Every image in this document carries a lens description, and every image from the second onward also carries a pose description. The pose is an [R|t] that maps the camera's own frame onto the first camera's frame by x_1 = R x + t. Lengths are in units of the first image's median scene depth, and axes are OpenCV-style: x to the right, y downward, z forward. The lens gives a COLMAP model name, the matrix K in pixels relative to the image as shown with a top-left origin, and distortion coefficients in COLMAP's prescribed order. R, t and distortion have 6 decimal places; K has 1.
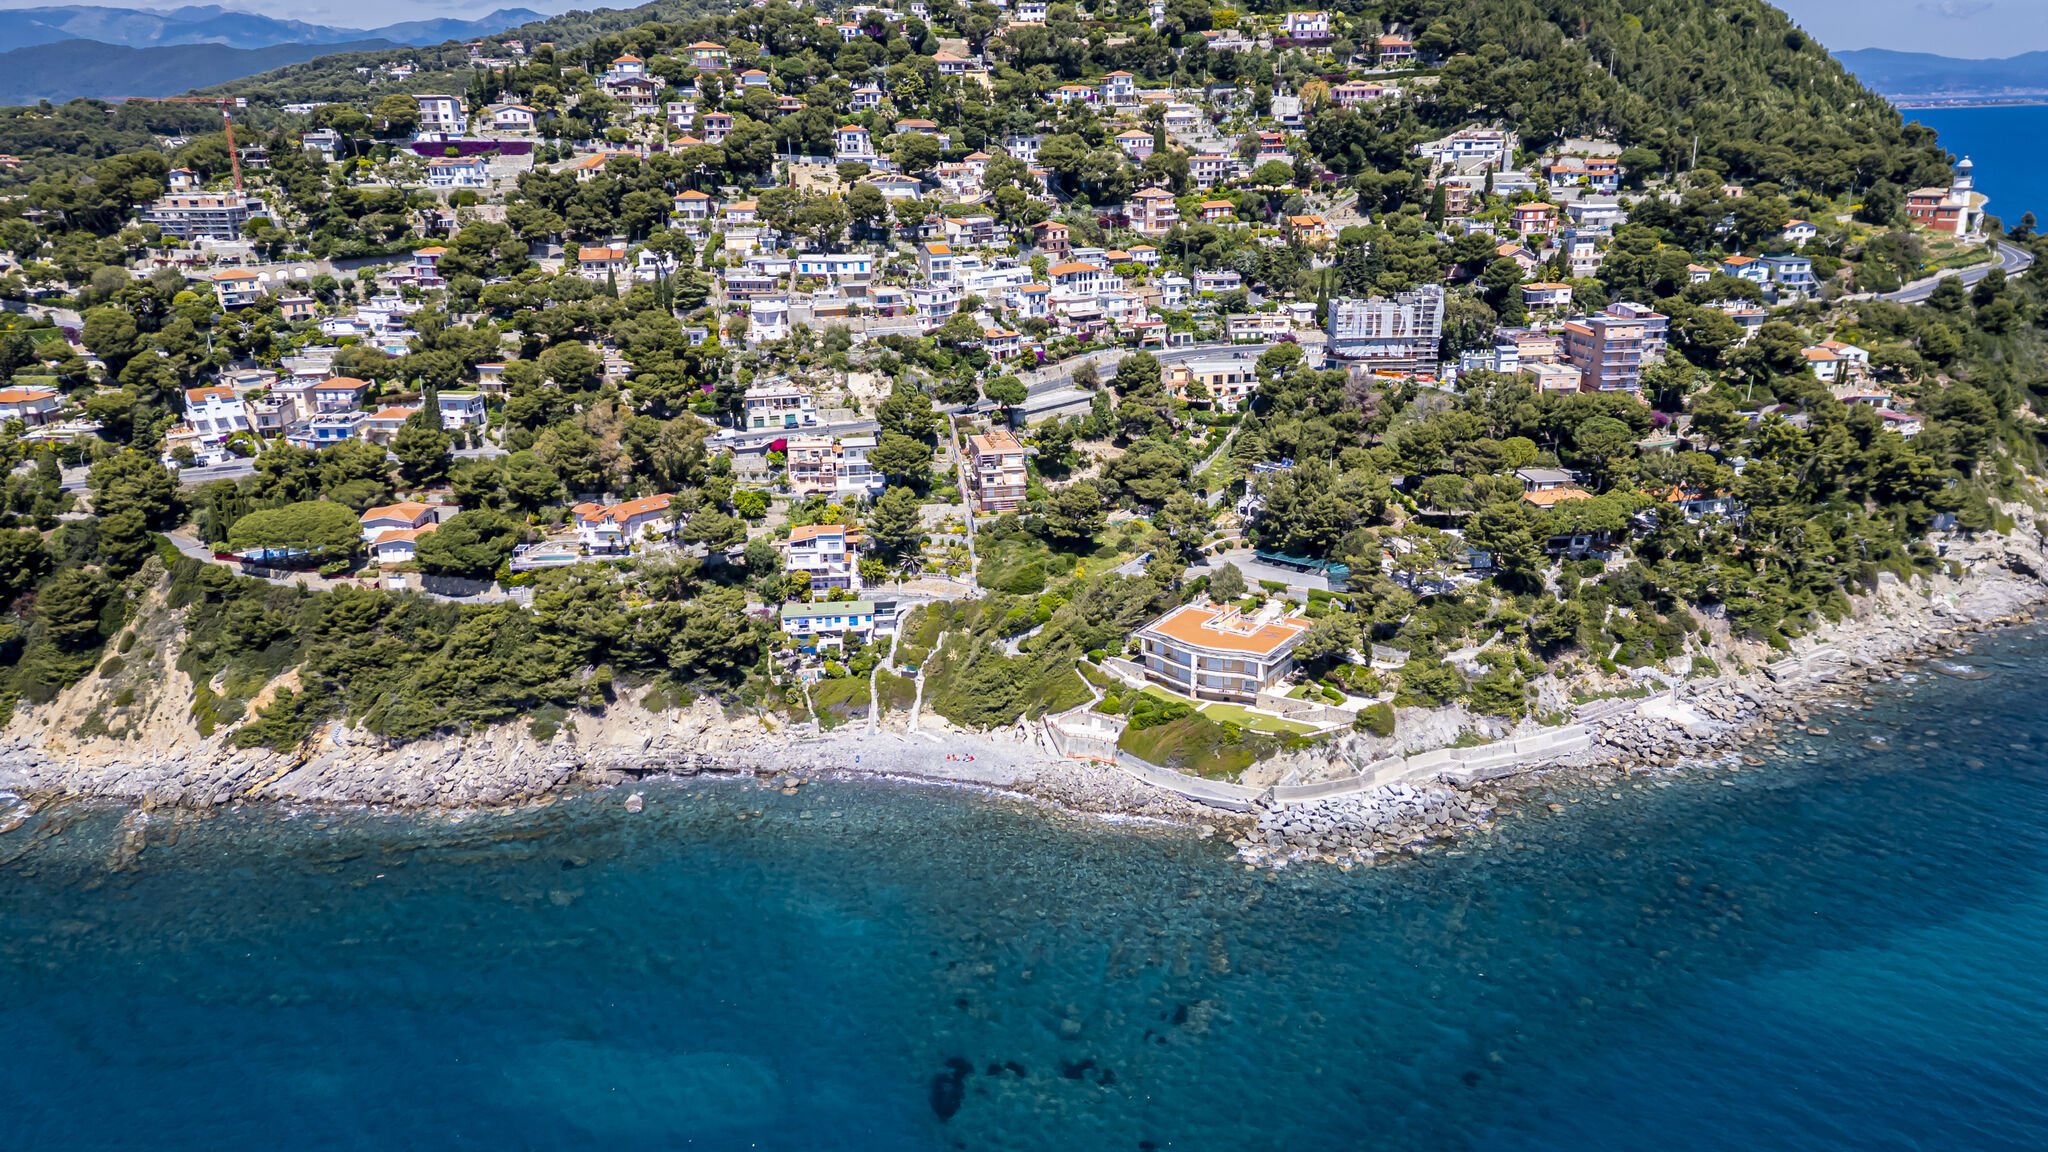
lens RADIAL K [[1500.5, 0, 989.9], [0, 1500.5, 574.3], [0, 0, 1]] dist [0.100785, -0.114999]
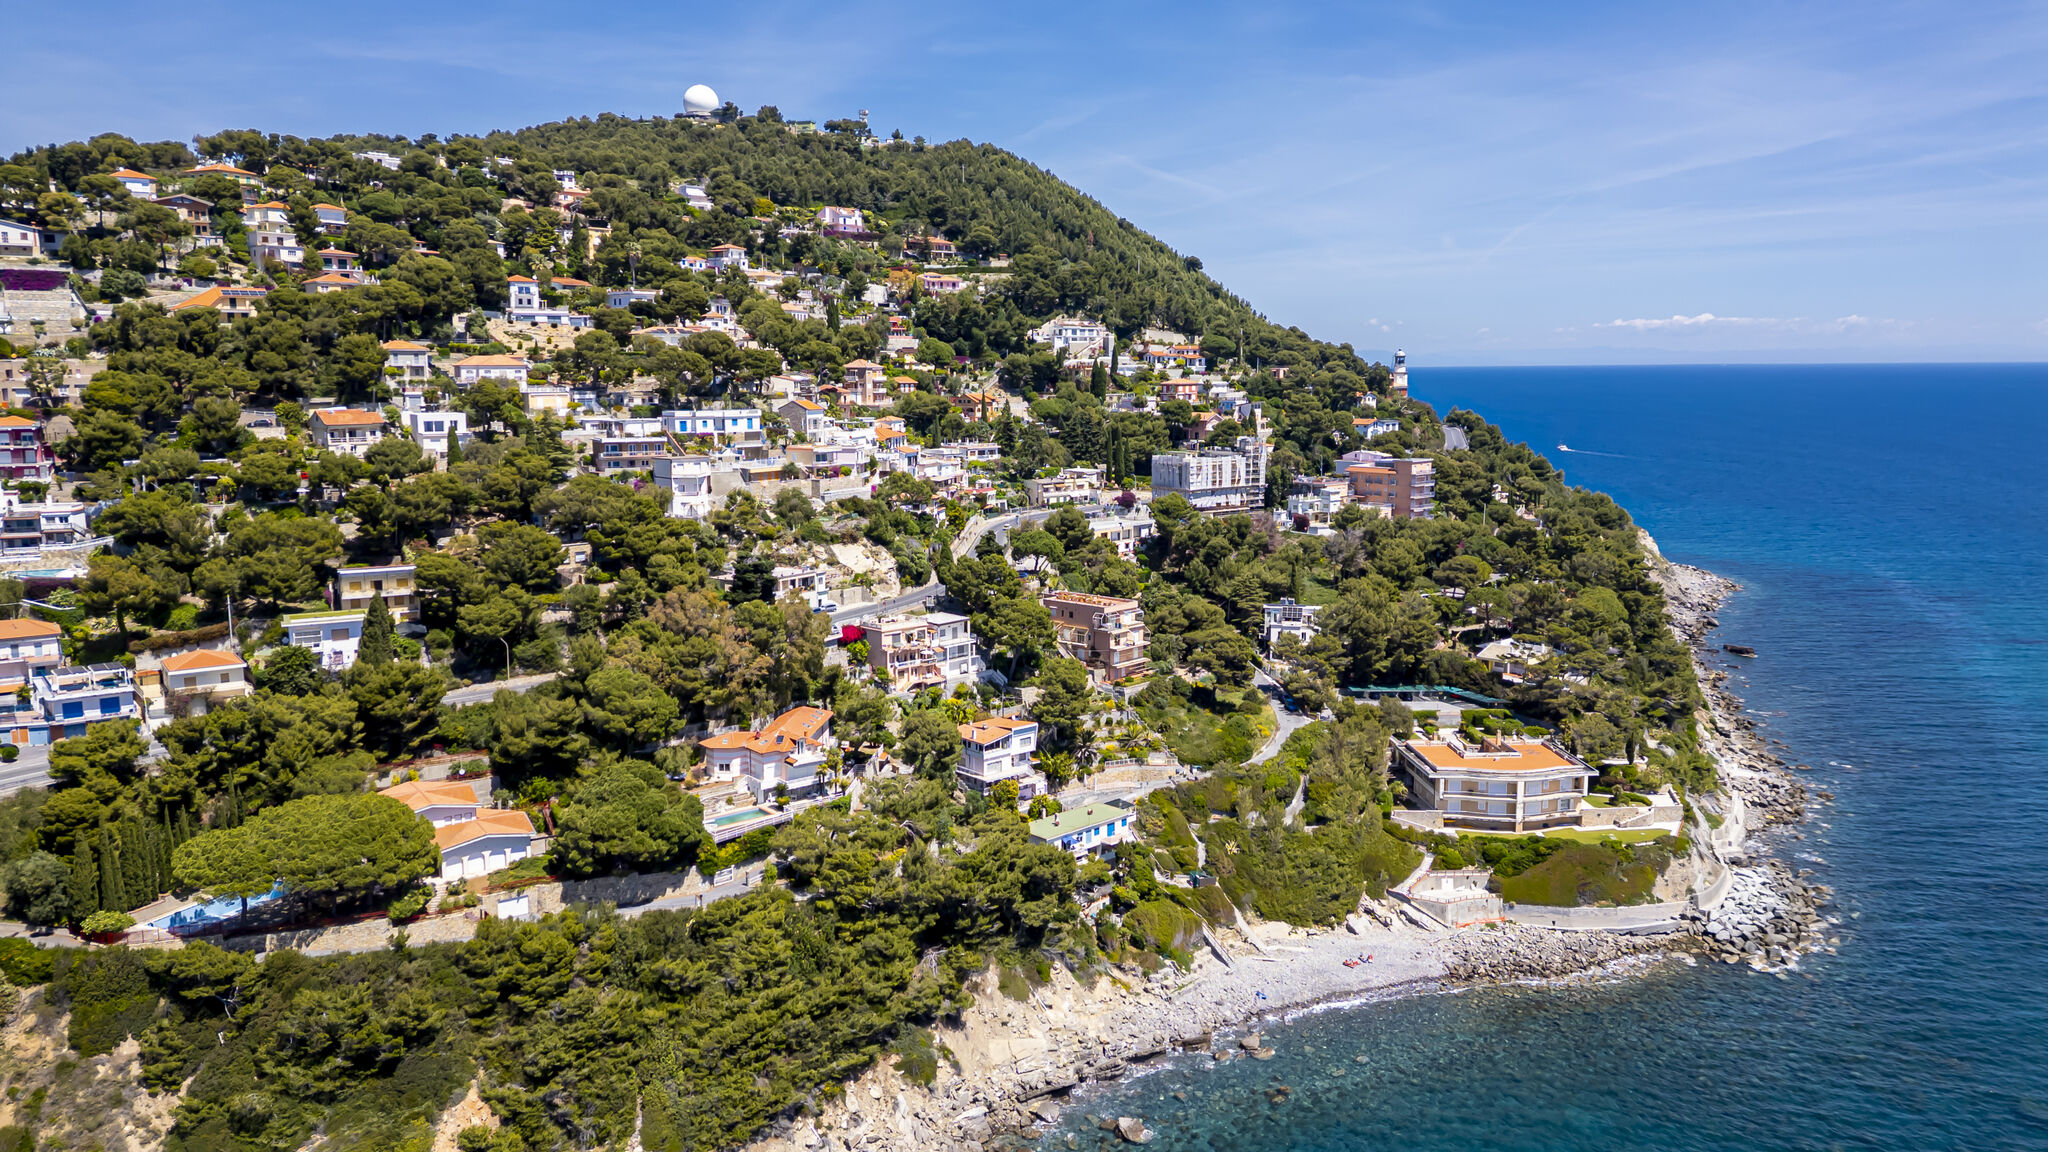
lens RADIAL K [[1500.5, 0, 989.9], [0, 1500.5, 574.3], [0, 0, 1]] dist [0.100785, -0.114999]
pose [[0.776437, -0.072124, 0.626054, -0.494347], [0.181321, 0.976988, -0.112323, -0.016914], [-0.603546, 0.200729, 0.771648, 0.342249]]
